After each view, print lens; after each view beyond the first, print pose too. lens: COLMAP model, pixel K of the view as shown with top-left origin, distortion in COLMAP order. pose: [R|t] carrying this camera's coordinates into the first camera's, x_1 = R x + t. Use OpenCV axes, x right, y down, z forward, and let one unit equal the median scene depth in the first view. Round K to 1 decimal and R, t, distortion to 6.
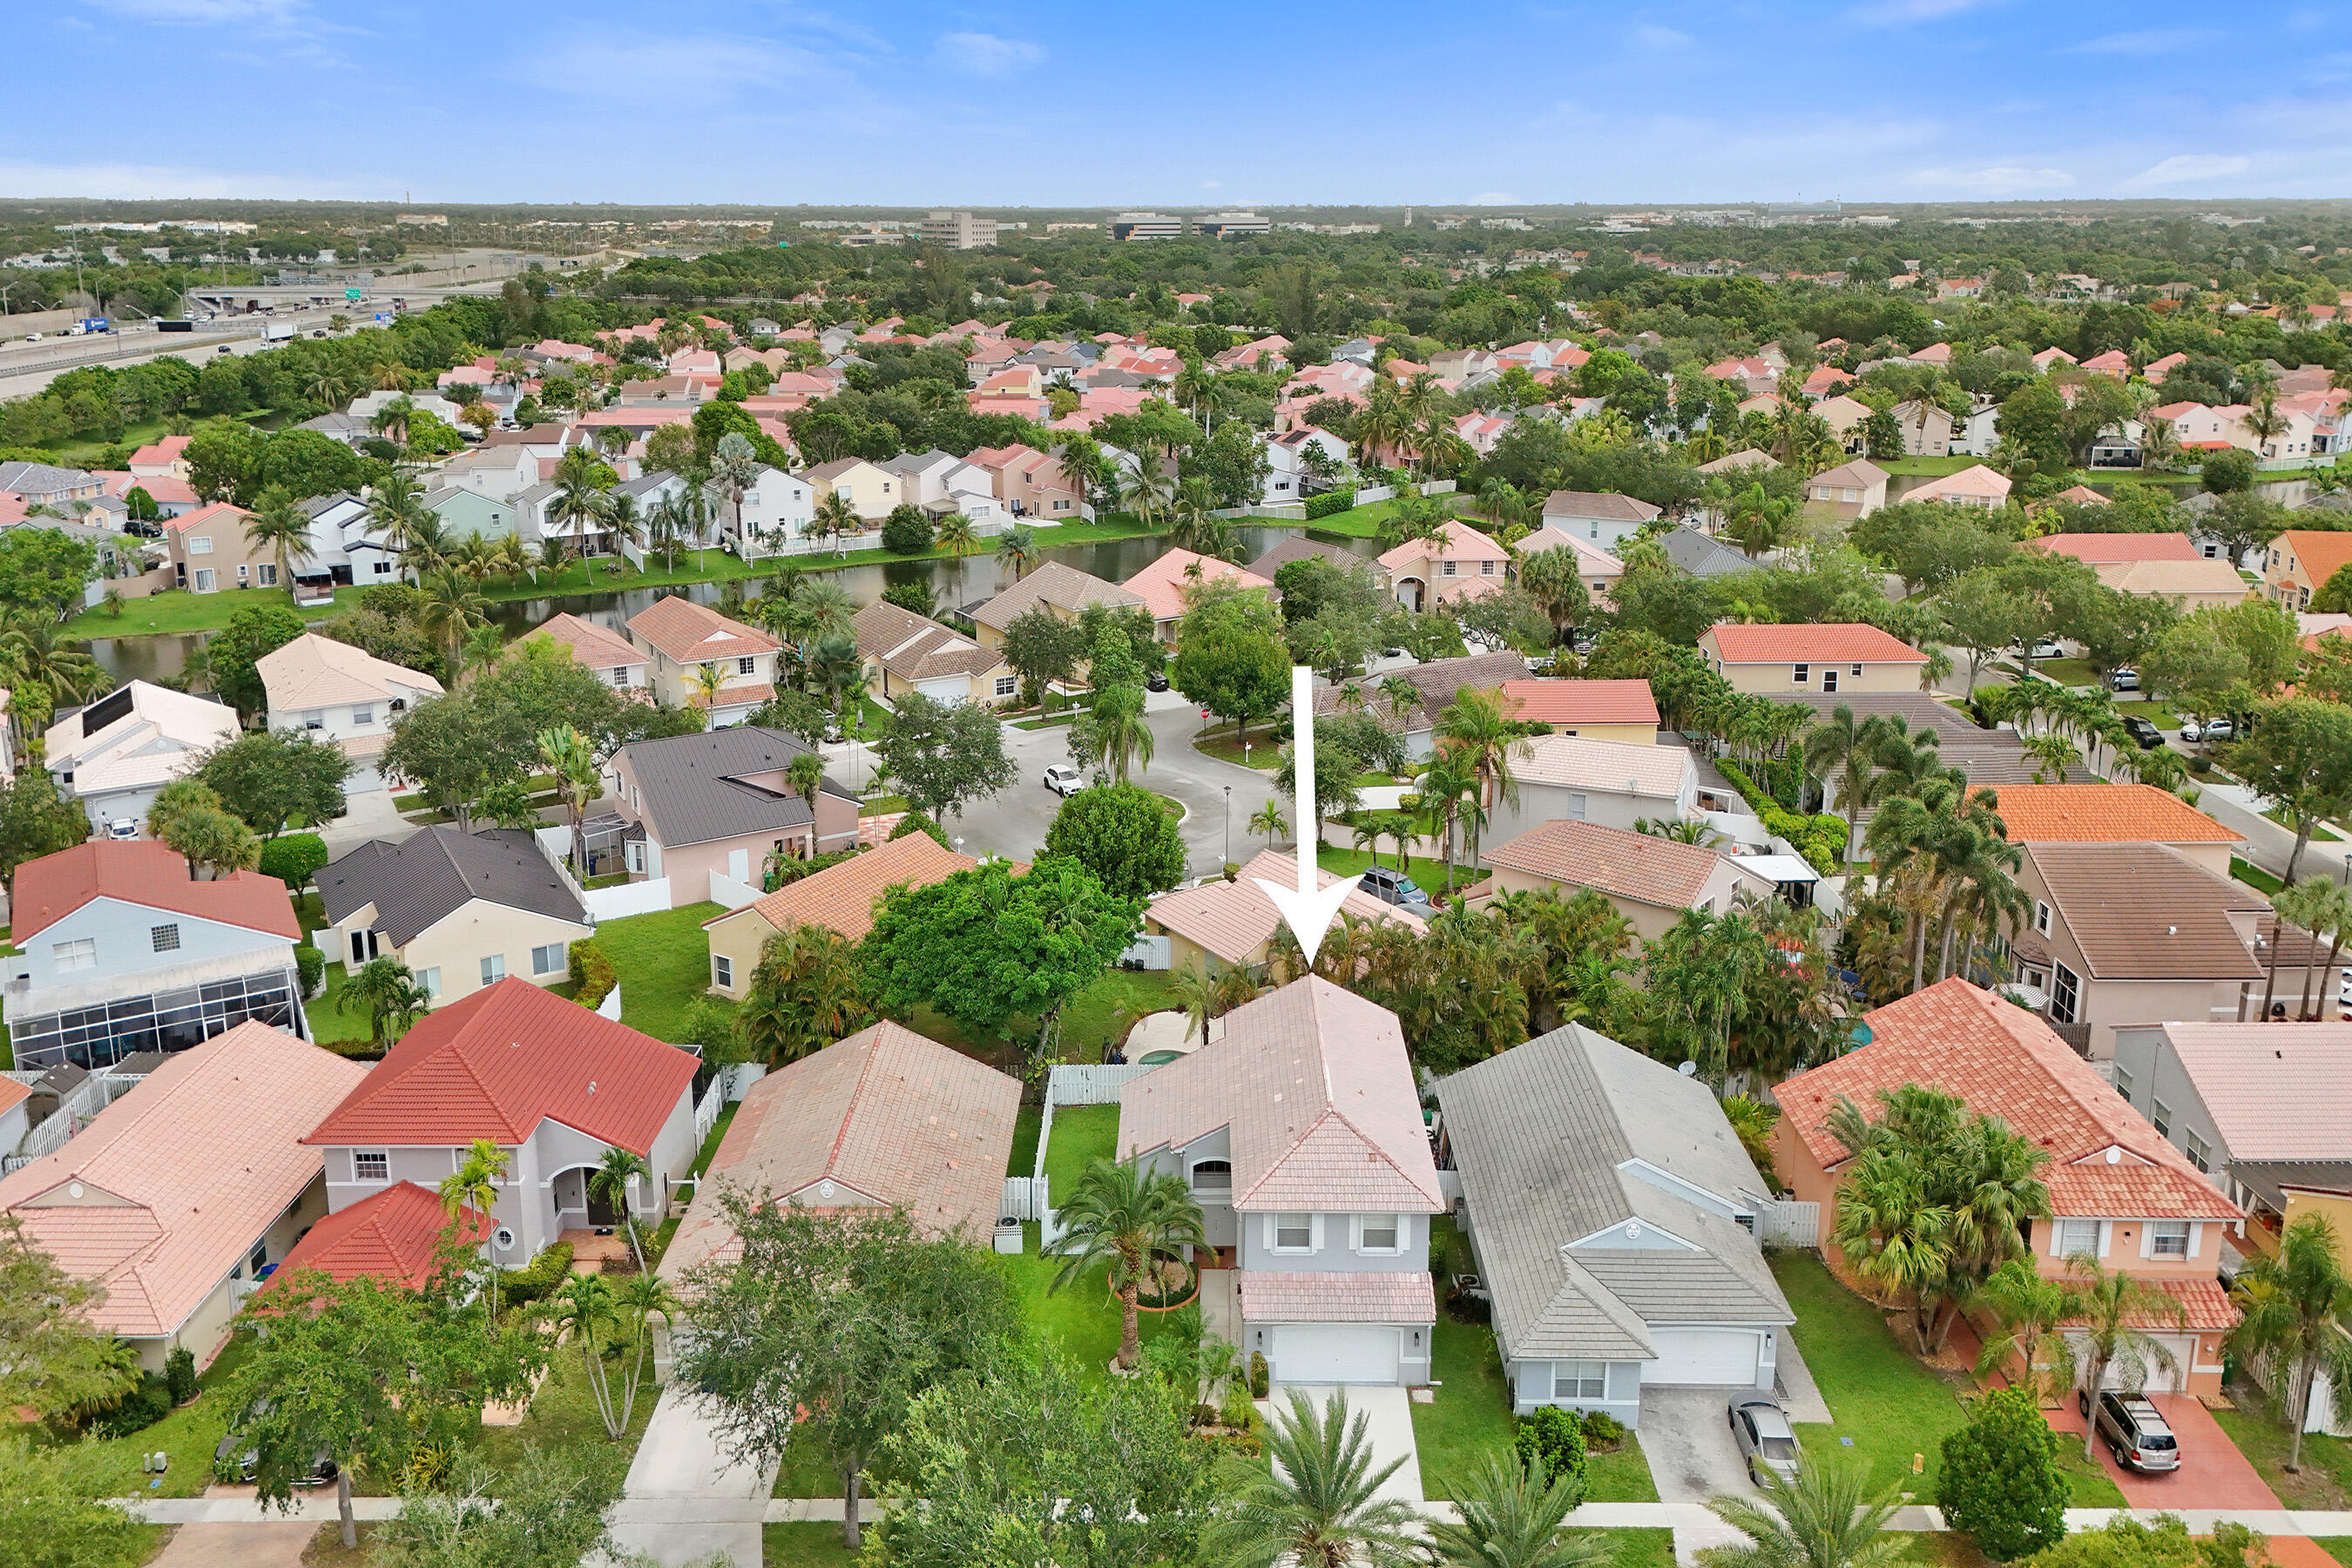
lens RADIAL K [[2229.8, 0, 1176.0], [0, 2229.8, 784.0], [0, 0, 1]] dist [0.107470, -0.142043]
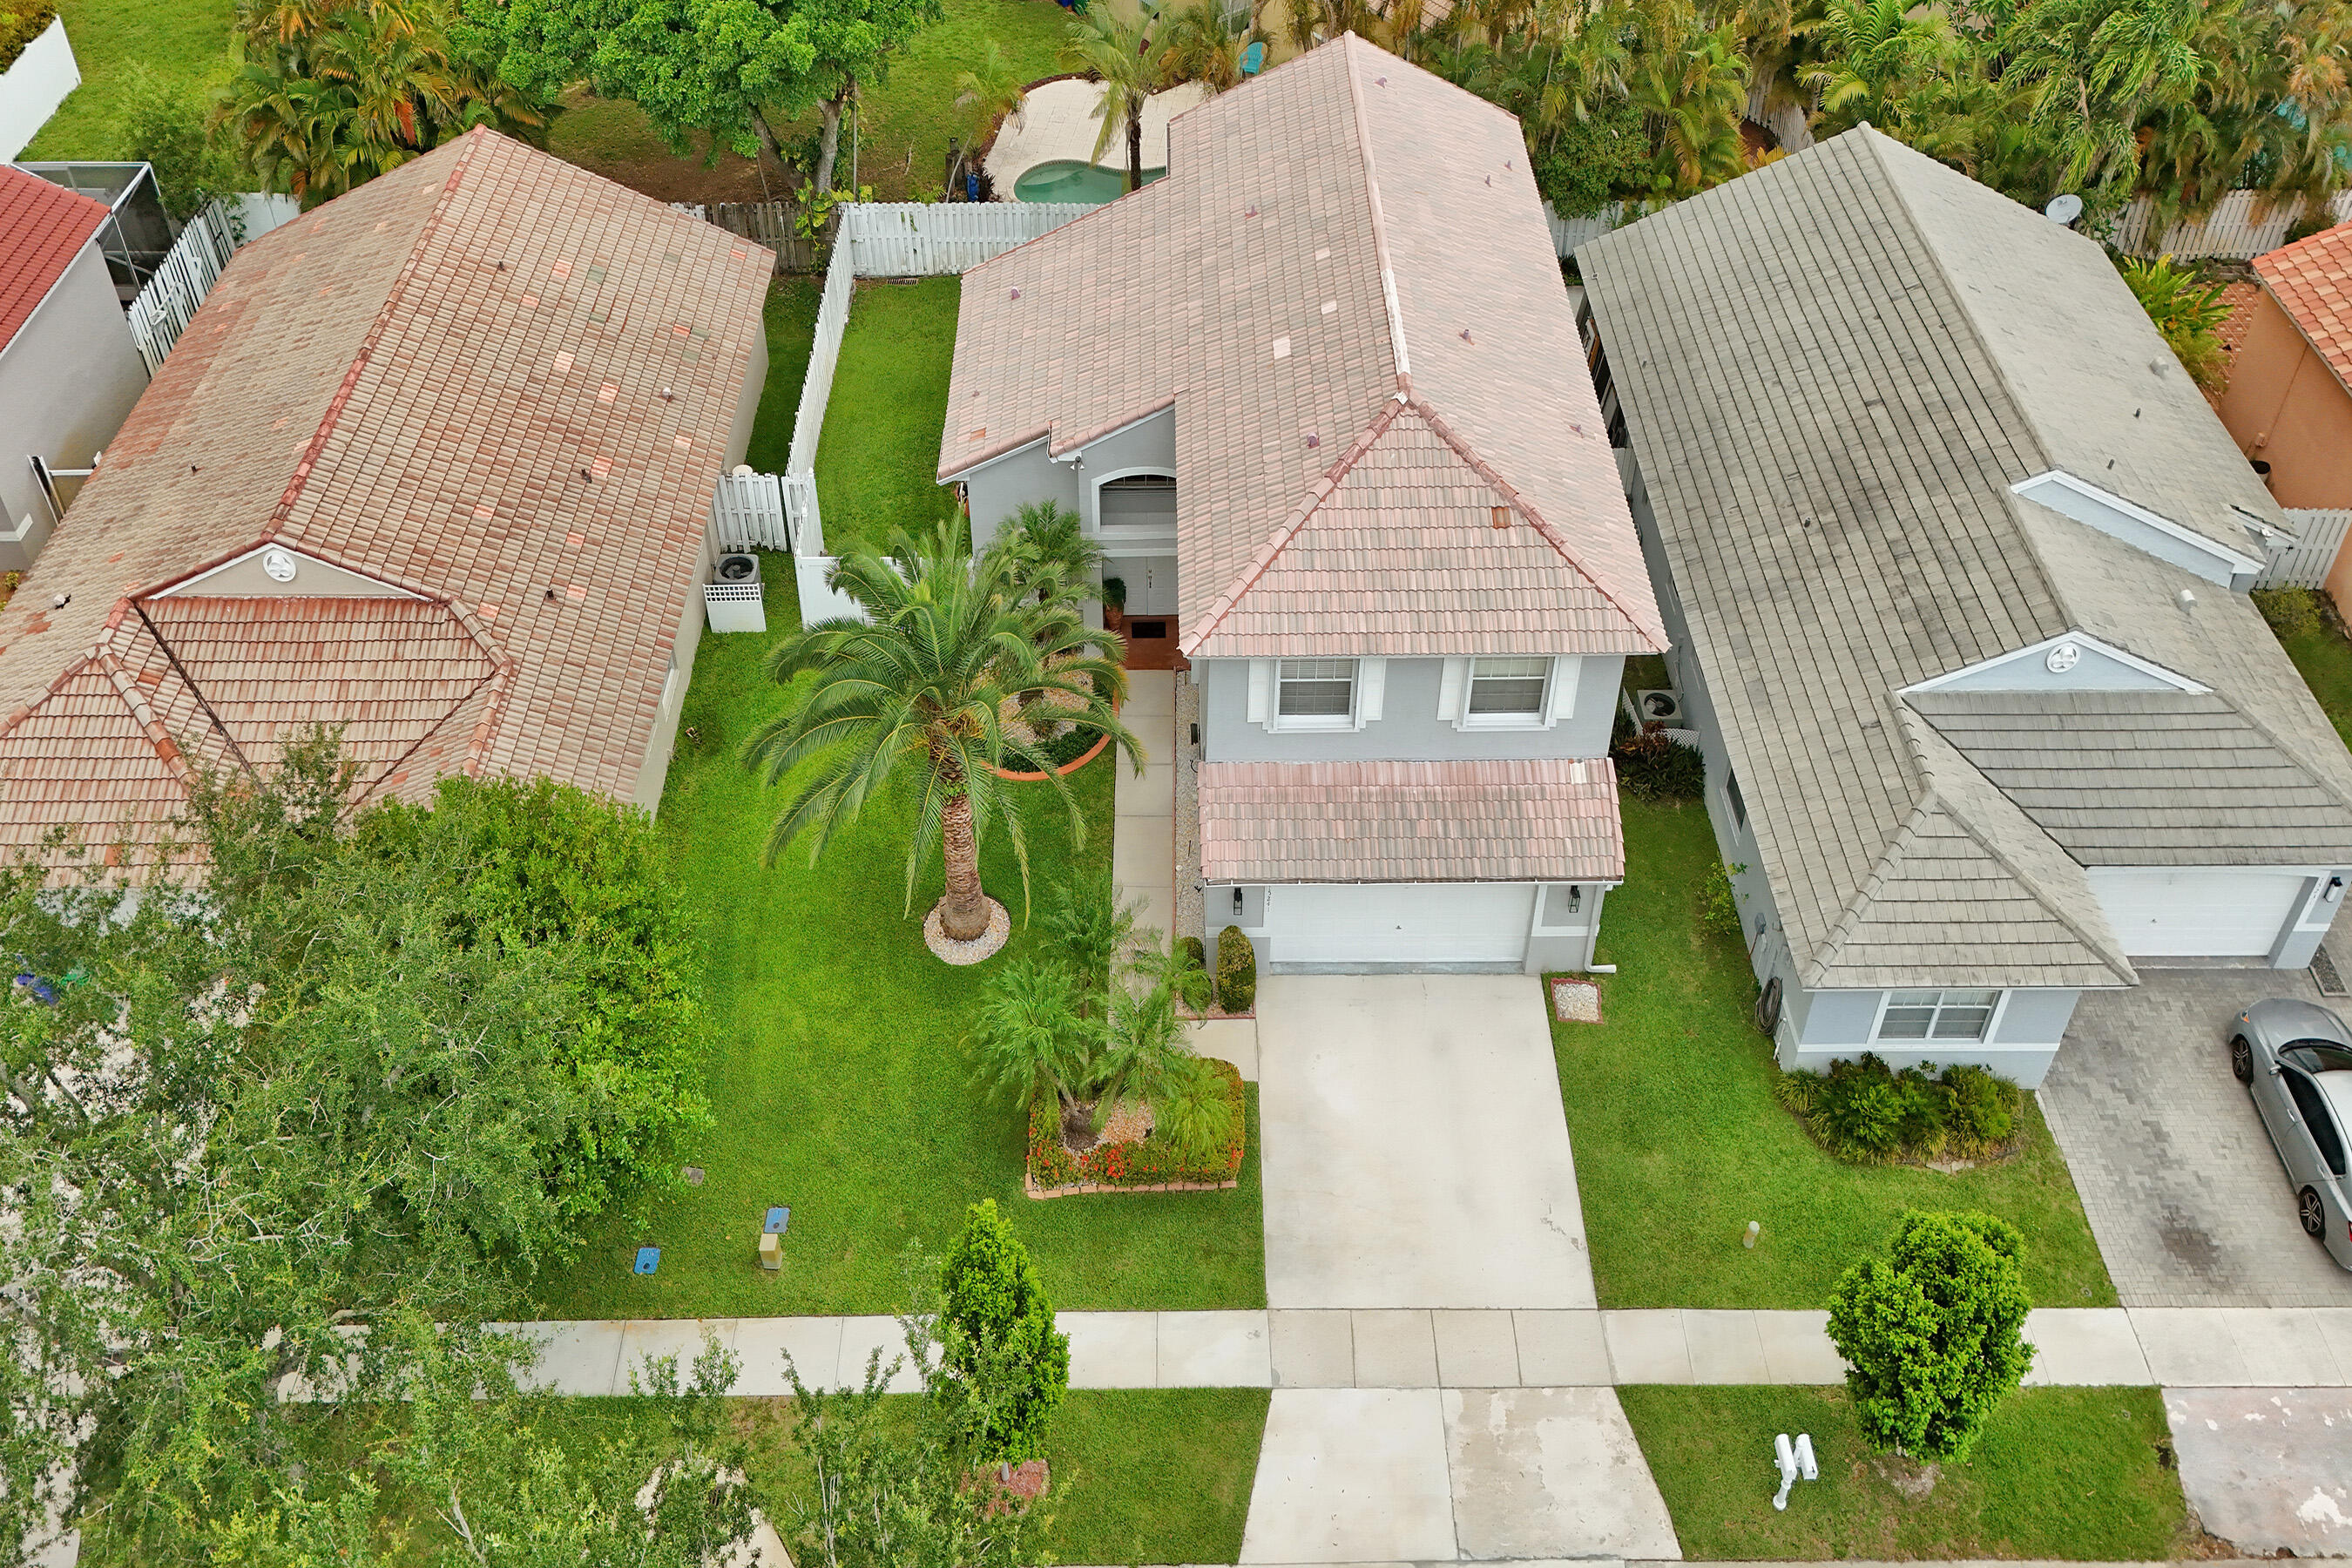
lens RADIAL K [[2229.8, 0, 1176.0], [0, 2229.8, 784.0], [0, 0, 1]] dist [0.107470, -0.142043]
pose [[0.999840, -0.007931, 0.016014, 0.016323], [0.000240, 0.902003, 0.431731, 0.024033], [-0.017869, -0.431658, 0.901860, 0.556416]]
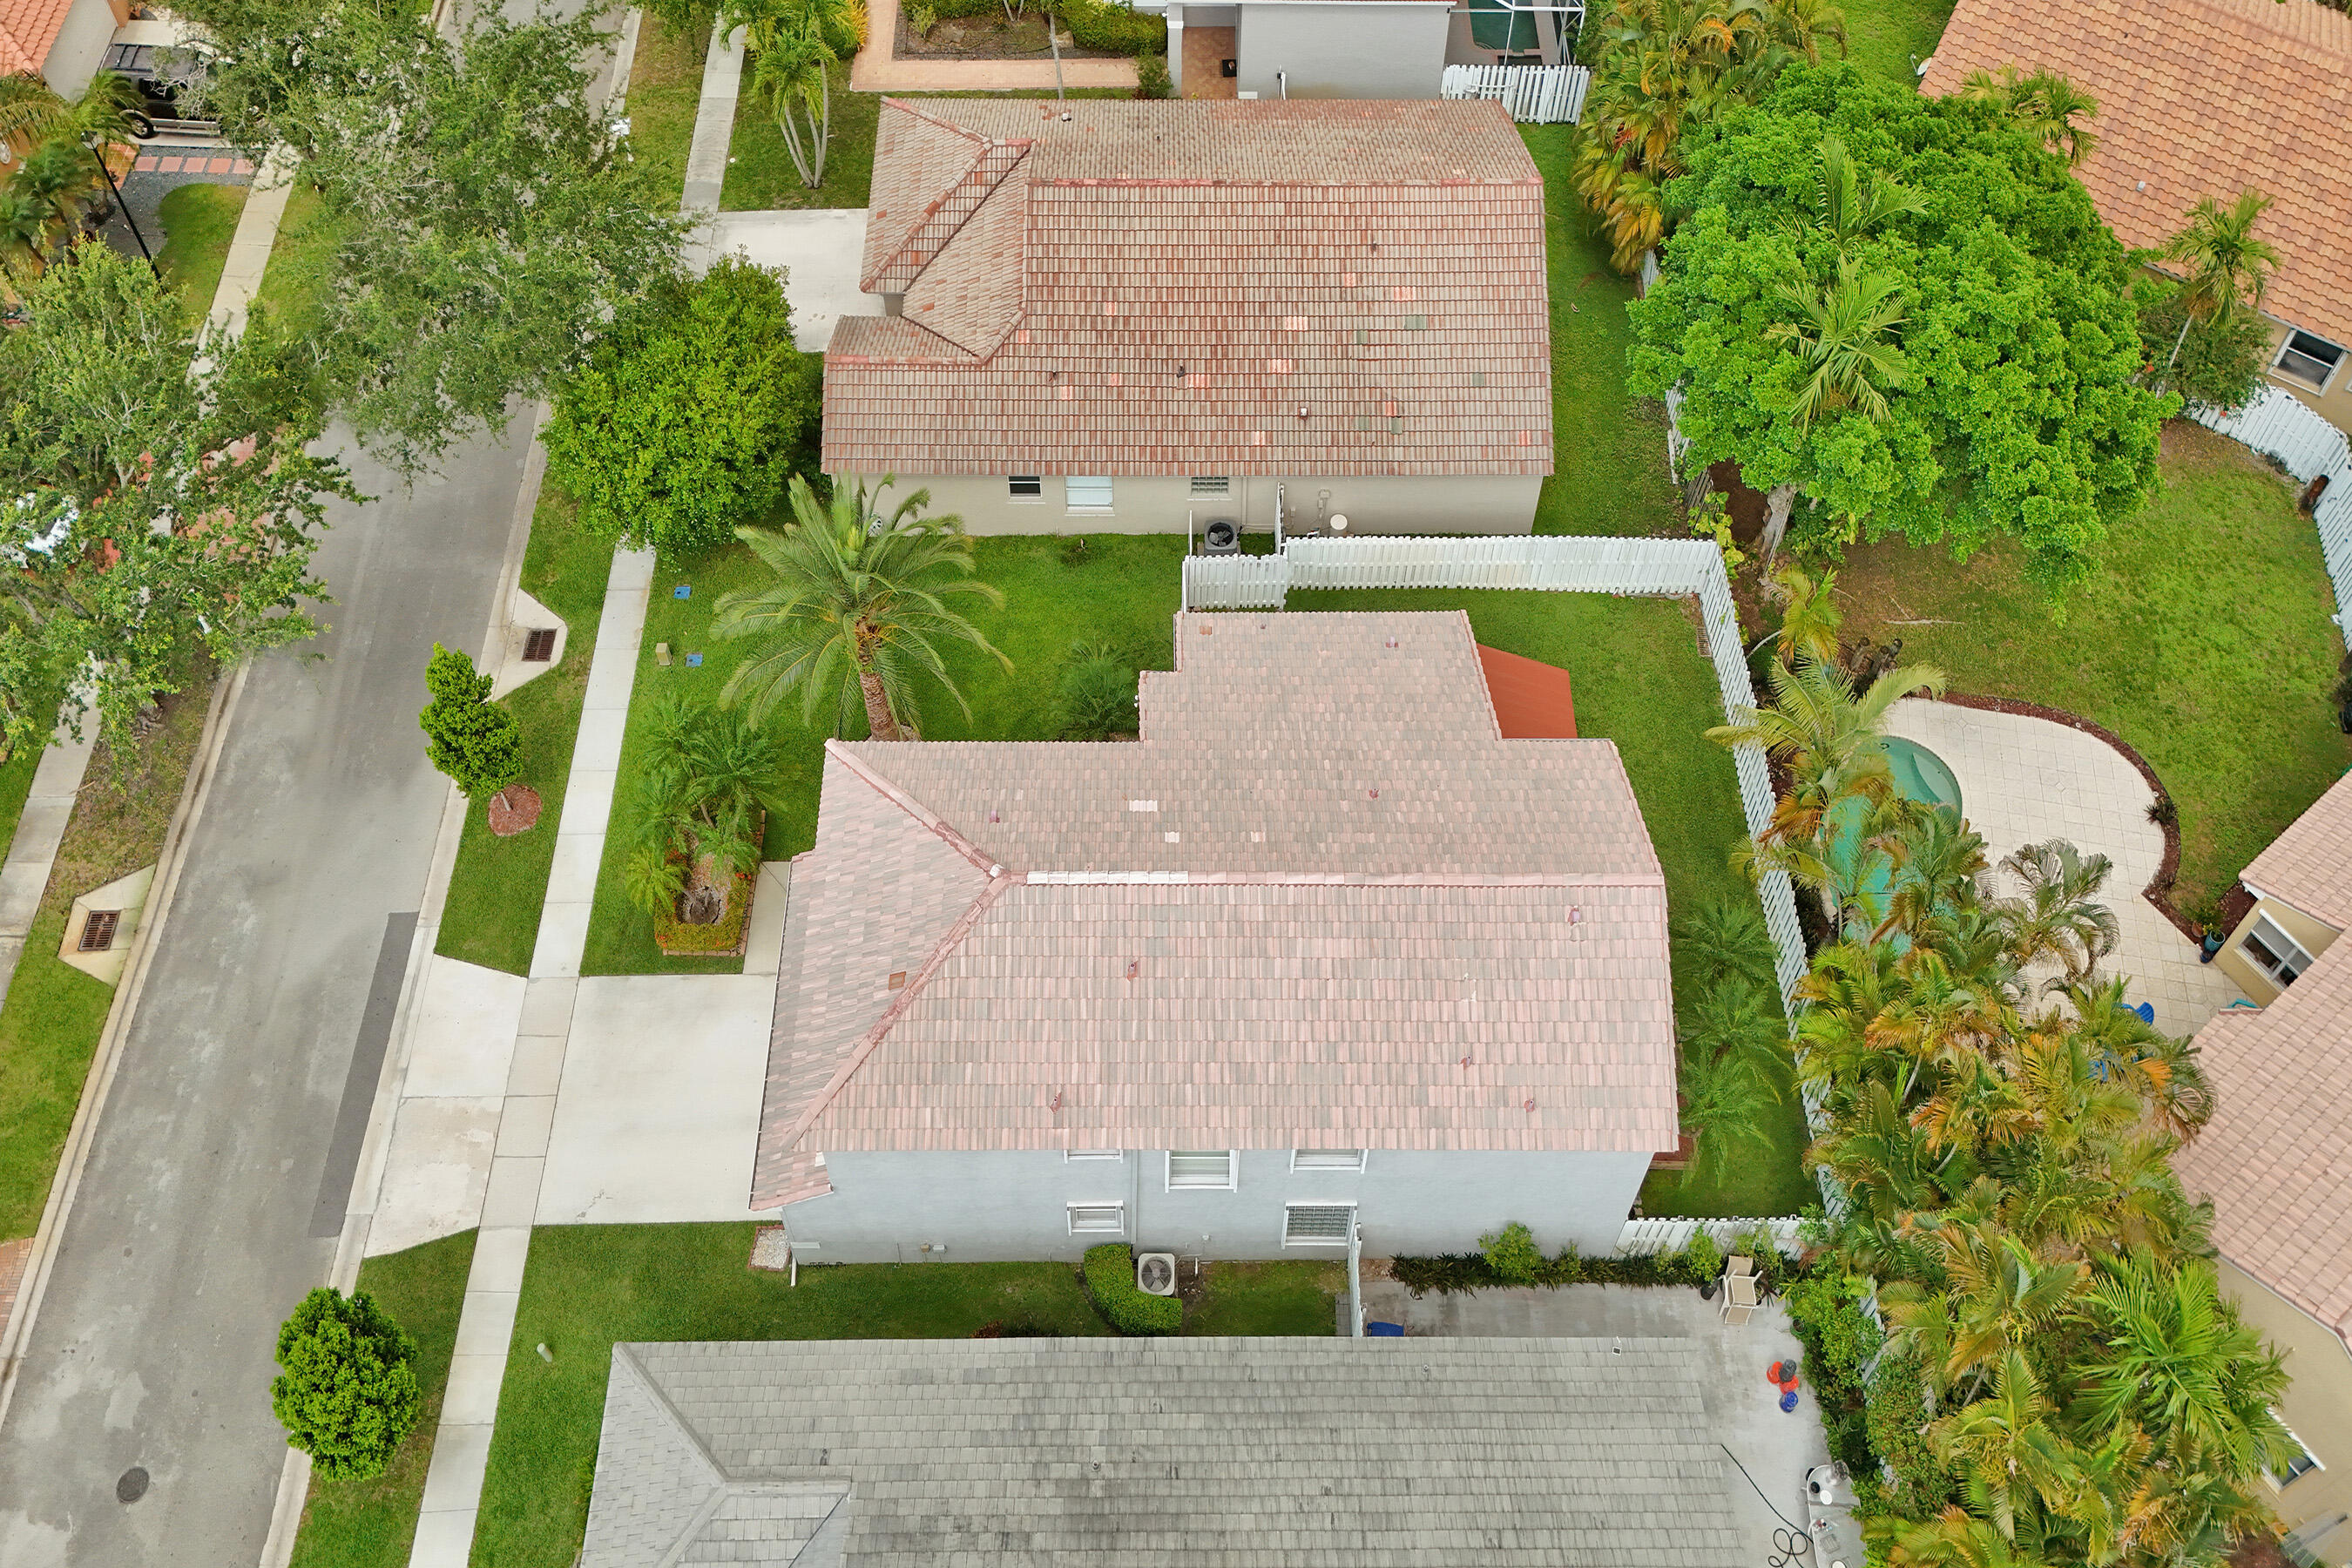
lens RADIAL K [[2229.8, 0, 1176.0], [0, 2229.8, 784.0], [0, 0, 1]] dist [0.107470, -0.142043]
pose [[-0.174976, 0.805770, -0.565790, 0.291692], [-0.171504, 0.540926, 0.823399, -0.227488], [0.969521, 0.241110, 0.043544, 0.990572]]
